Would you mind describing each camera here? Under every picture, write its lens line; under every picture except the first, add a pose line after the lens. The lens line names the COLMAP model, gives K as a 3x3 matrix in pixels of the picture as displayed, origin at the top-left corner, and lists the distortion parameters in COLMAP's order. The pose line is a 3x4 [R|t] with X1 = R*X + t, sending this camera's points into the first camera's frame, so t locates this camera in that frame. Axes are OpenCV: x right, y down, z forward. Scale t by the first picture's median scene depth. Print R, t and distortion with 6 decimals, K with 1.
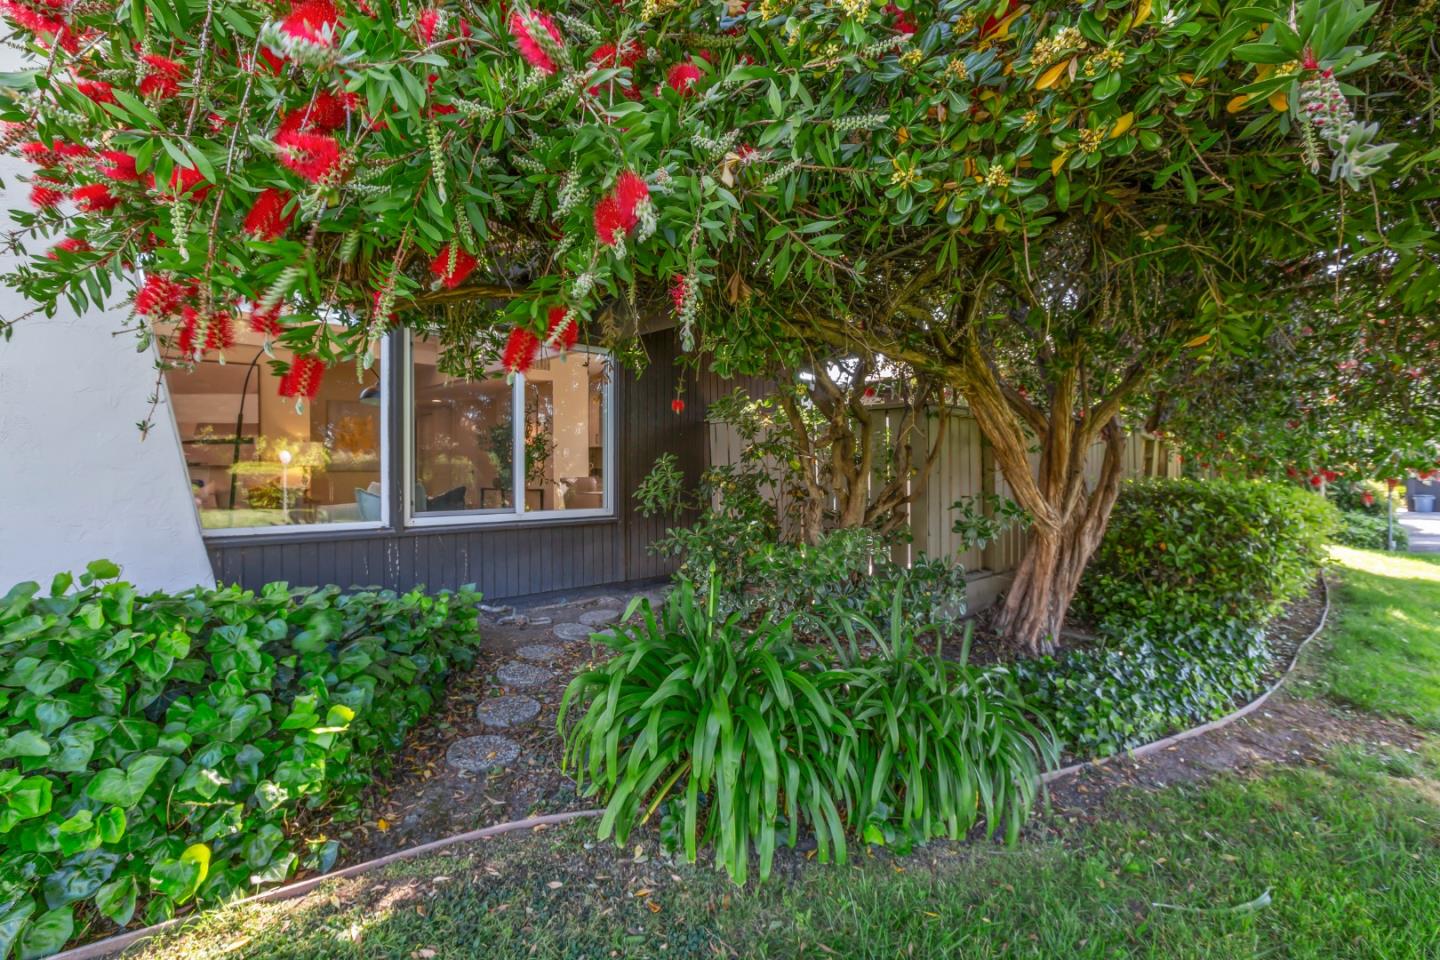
lens RADIAL K [[657.3, 0, 709.9], [0, 657.3, 452.1], [0, 0, 1]] dist [-0.004864, -0.000576]
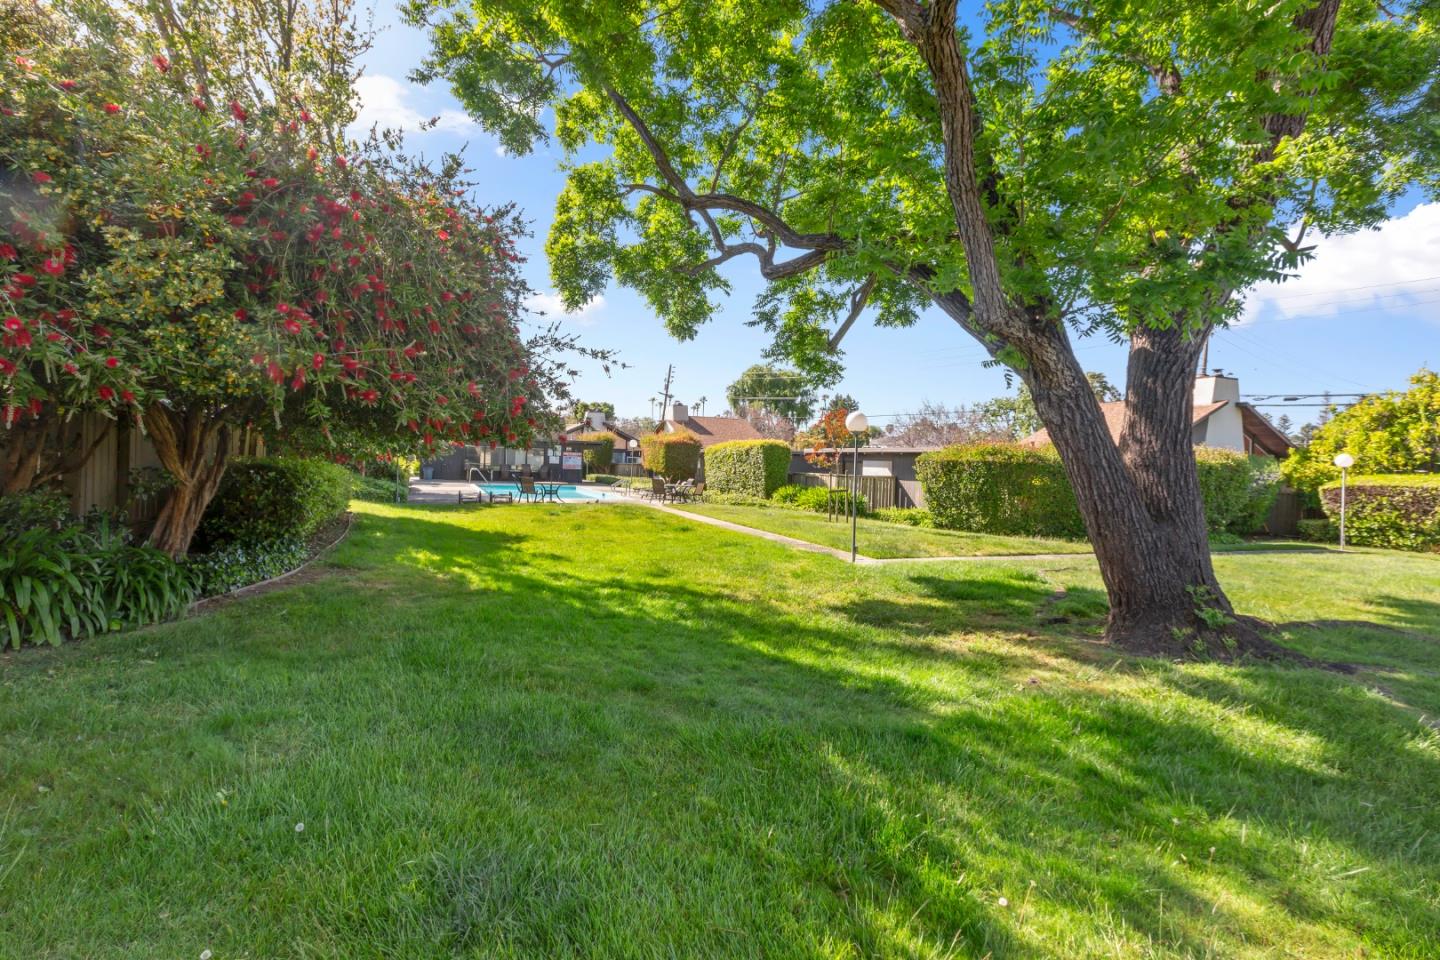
lens RADIAL K [[657.3, 0, 709.9], [0, 657.3, 452.1], [0, 0, 1]] dist [-0.004864, -0.000576]
pose [[0.345529, 0.017621, 0.938243, -0.545895], [-0.055029, 0.998484, 0.001513, -0.046682], [-0.936793, -0.052153, 0.345975, -0.766294]]
